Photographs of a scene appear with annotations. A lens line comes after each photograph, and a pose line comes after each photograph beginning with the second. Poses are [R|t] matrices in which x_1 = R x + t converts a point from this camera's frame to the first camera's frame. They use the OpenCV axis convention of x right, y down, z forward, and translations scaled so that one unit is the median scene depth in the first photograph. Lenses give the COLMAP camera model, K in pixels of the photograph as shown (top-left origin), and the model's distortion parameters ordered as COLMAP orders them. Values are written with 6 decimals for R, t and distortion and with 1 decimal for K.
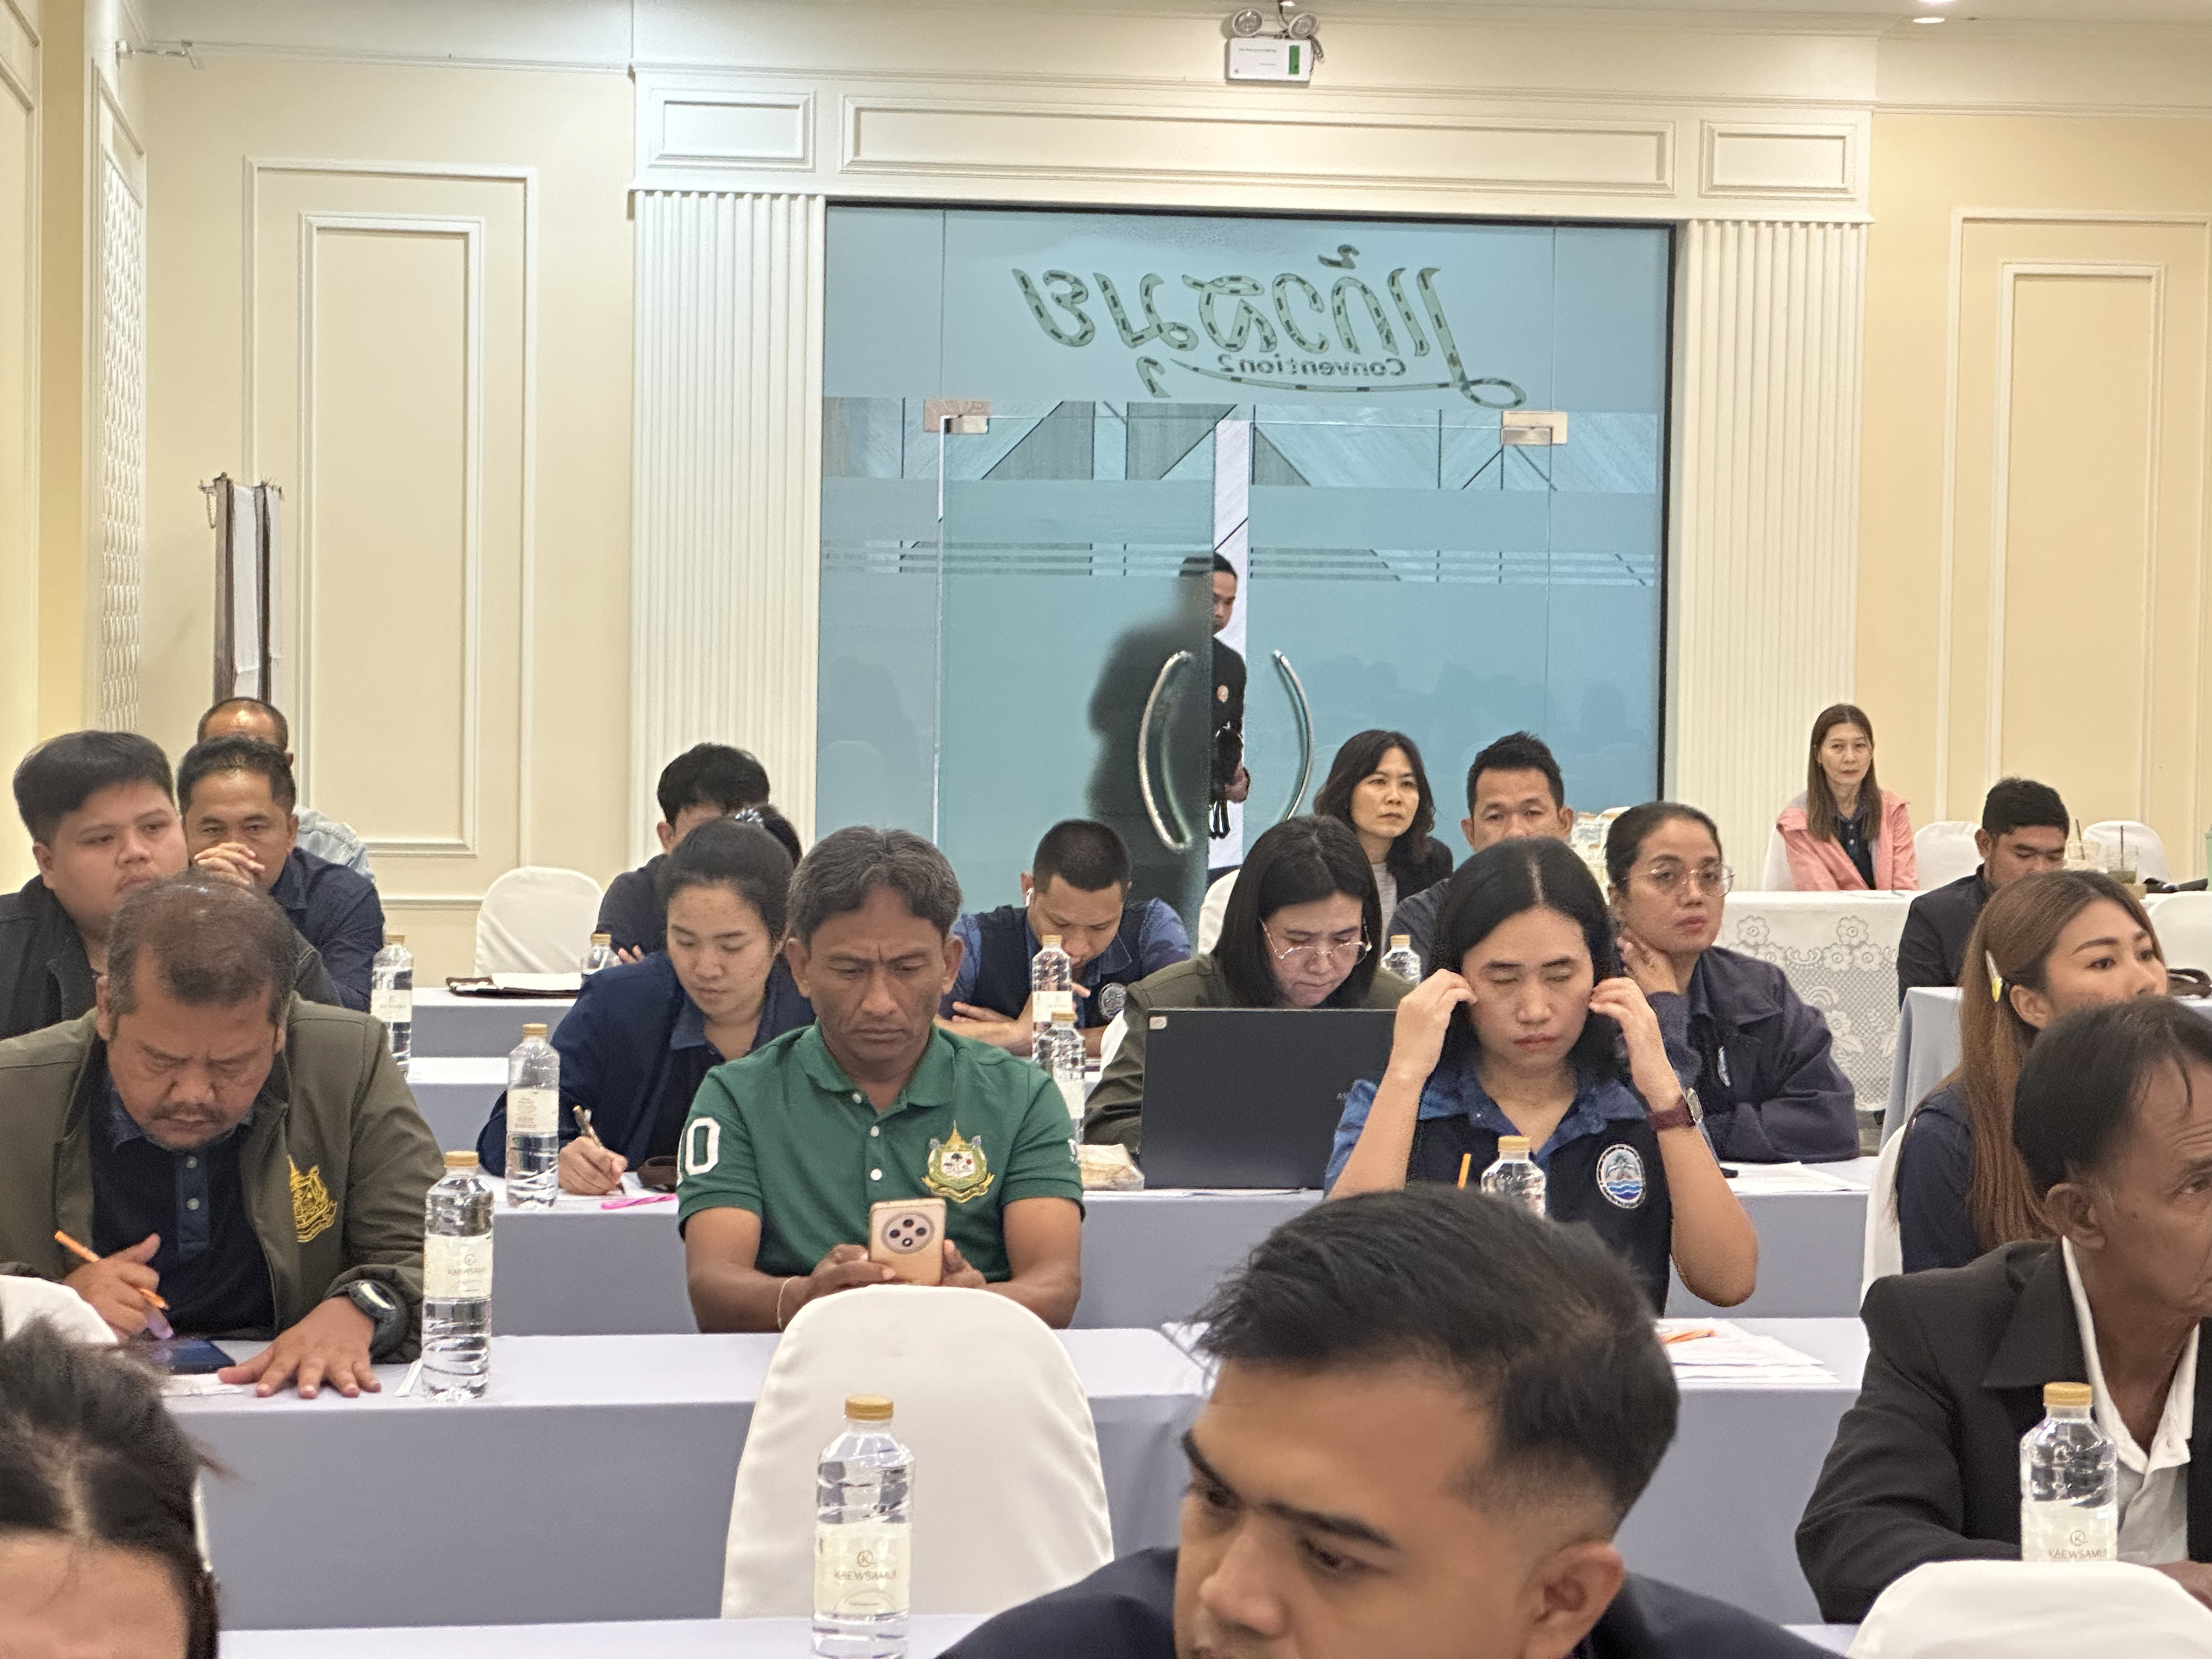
lens RADIAL K [[5039.5, 0, 1106.0], [0, 5039.5, 829.5], [0, 0, 1]] dist [-0.034466, 2.585754]
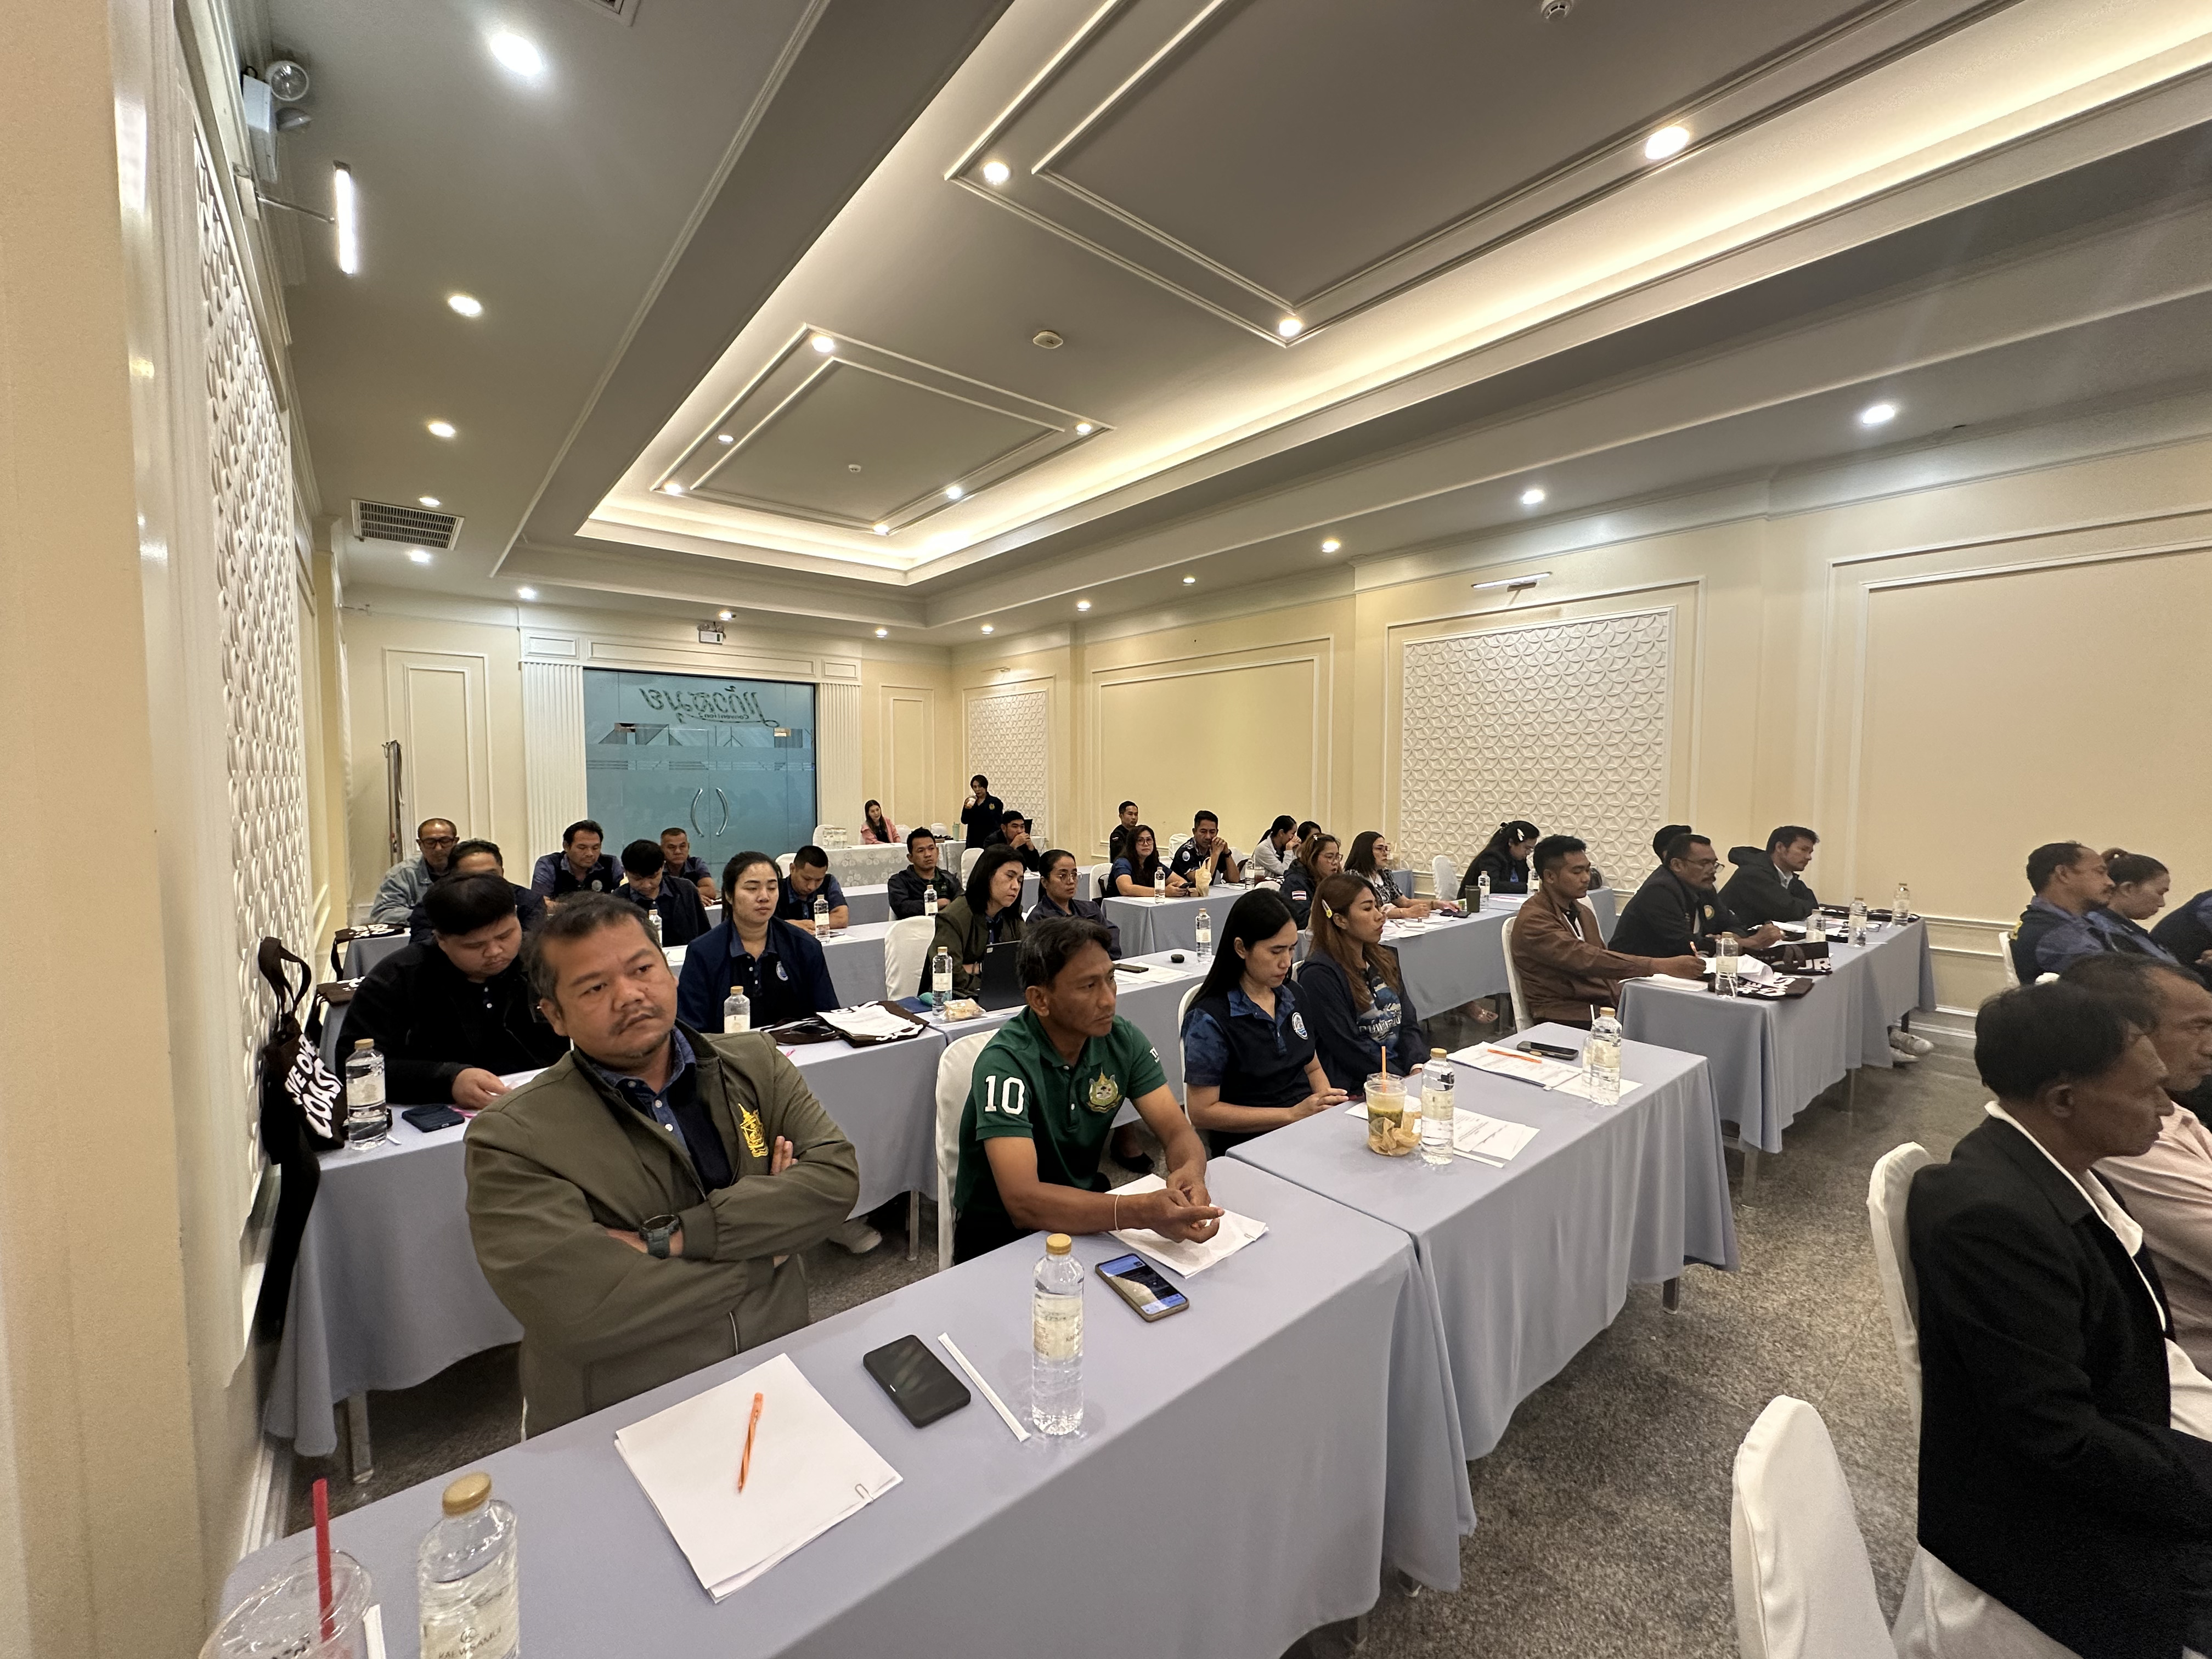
lens RADIAL K [[876.0, 0, 1106.0], [0, 876.0, 829.5], [0, 0, 1]] dist [-0.016257, -0.000079]
pose [[0.849122, -0.043560, 0.526398, -0.069717], [0.032569, 0.999015, 0.030132, -0.013714], [-0.527192, -0.008442, 0.849704, 0.257549]]
